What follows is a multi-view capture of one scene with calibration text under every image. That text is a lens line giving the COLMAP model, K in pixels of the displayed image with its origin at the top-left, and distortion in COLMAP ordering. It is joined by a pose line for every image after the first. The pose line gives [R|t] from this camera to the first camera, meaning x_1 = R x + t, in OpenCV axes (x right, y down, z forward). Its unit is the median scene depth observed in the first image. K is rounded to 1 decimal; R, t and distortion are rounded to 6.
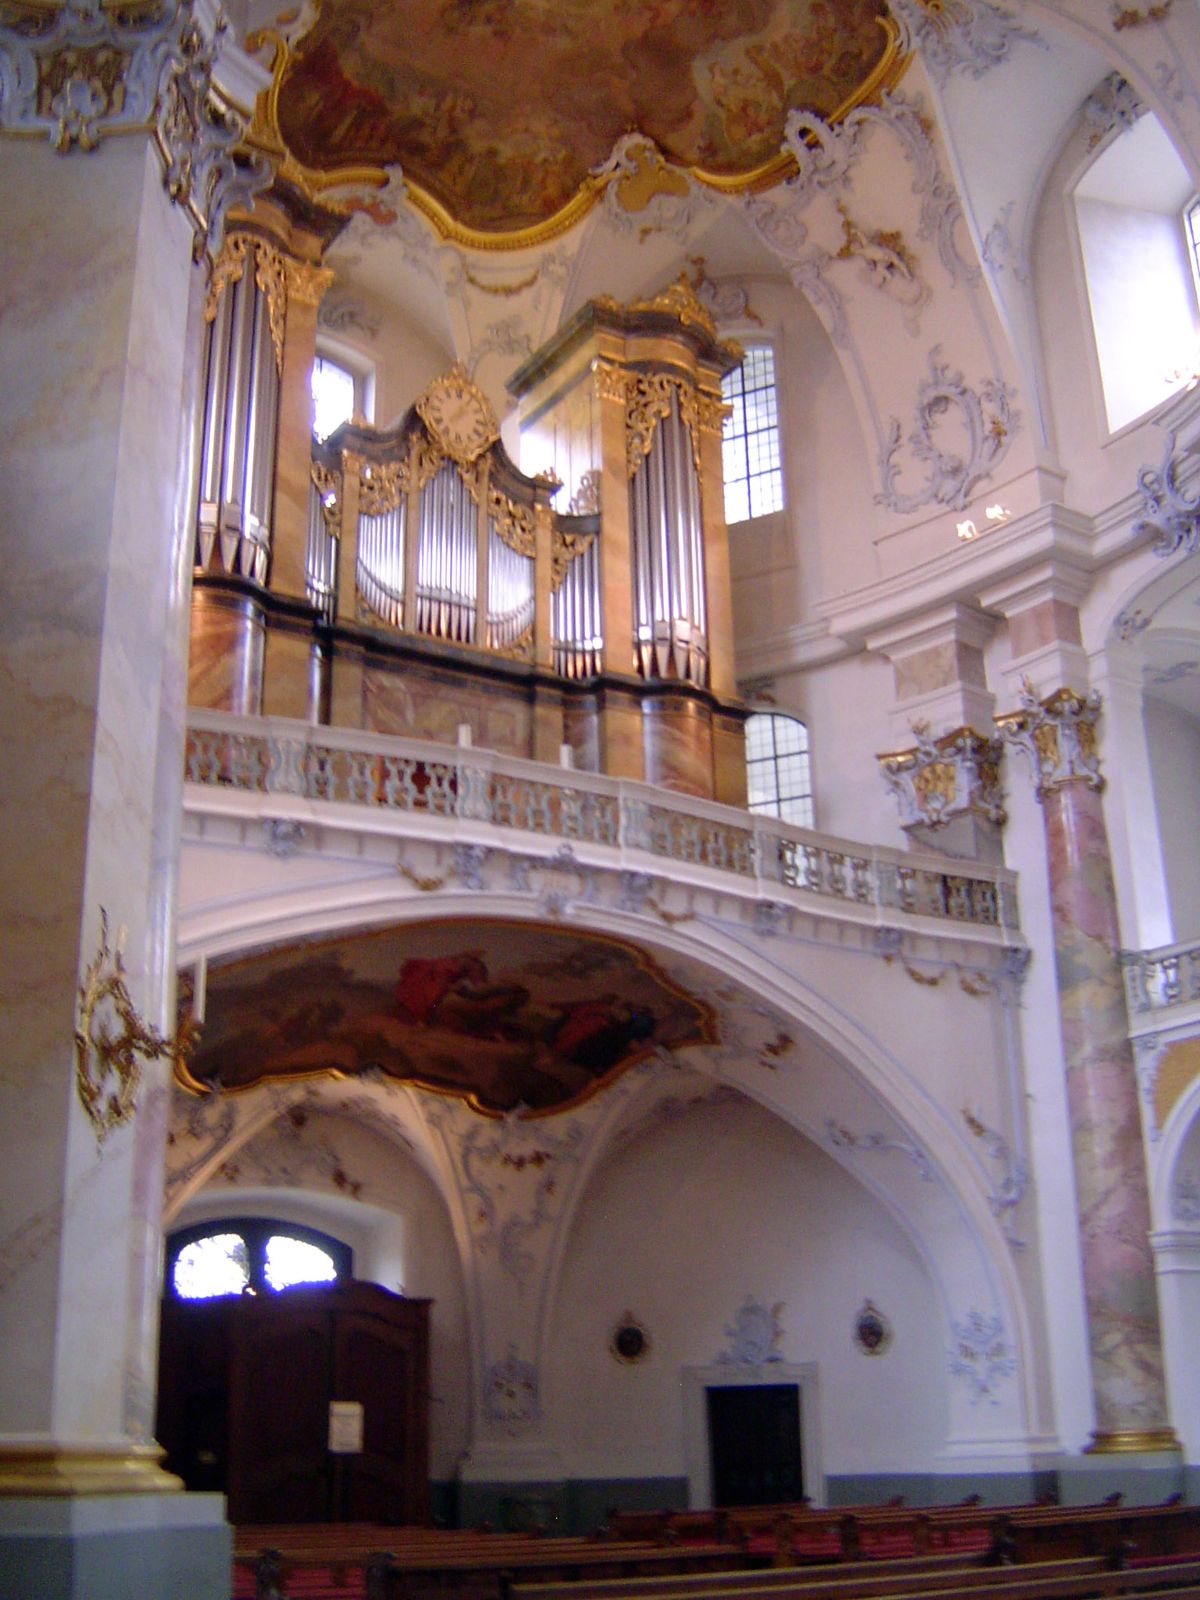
lens RADIAL K [[1829.1, 0, 597.1], [0, 1829.1, 815.3], [0, 0, 1]] dist [-0.126120, -0.012591]
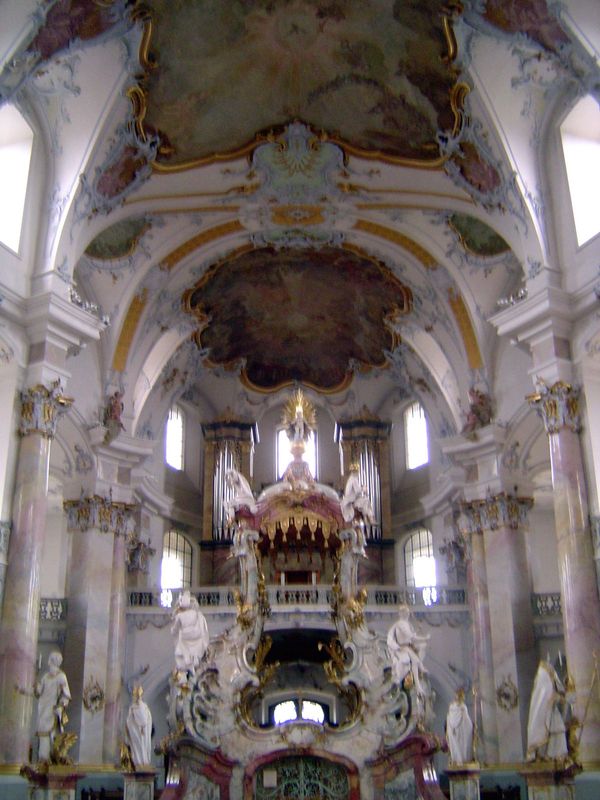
lens RADIAL K [[914.6, 0, 298.6], [0, 914.6, 407.7], [0, 0, 1]] dist [-0.126120, -0.012591]
pose [[0.842959, -0.186709, -0.504539, 0.863704], [0.168542, 0.982285, -0.081912, -0.201497], [0.510895, -0.015988, 0.859495, -0.526211]]
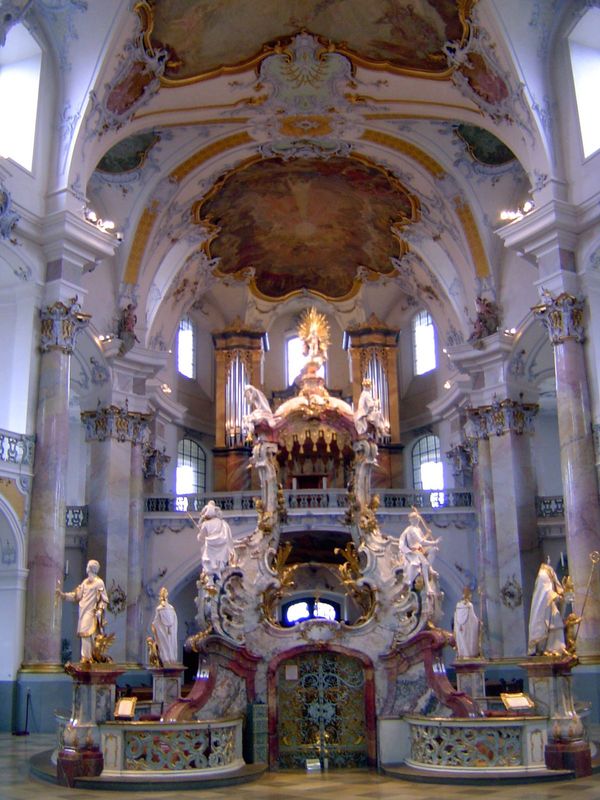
lens RADIAL K [[914.6, 0, 298.6], [0, 914.6, 407.7], [0, 0, 1]] dist [-0.126120, -0.012591]
pose [[0.837407, -0.141568, -0.527928, 0.876887], [0.179714, 0.983488, 0.021335, -0.211473], [0.516190, -0.112742, 0.849021, -0.557089]]
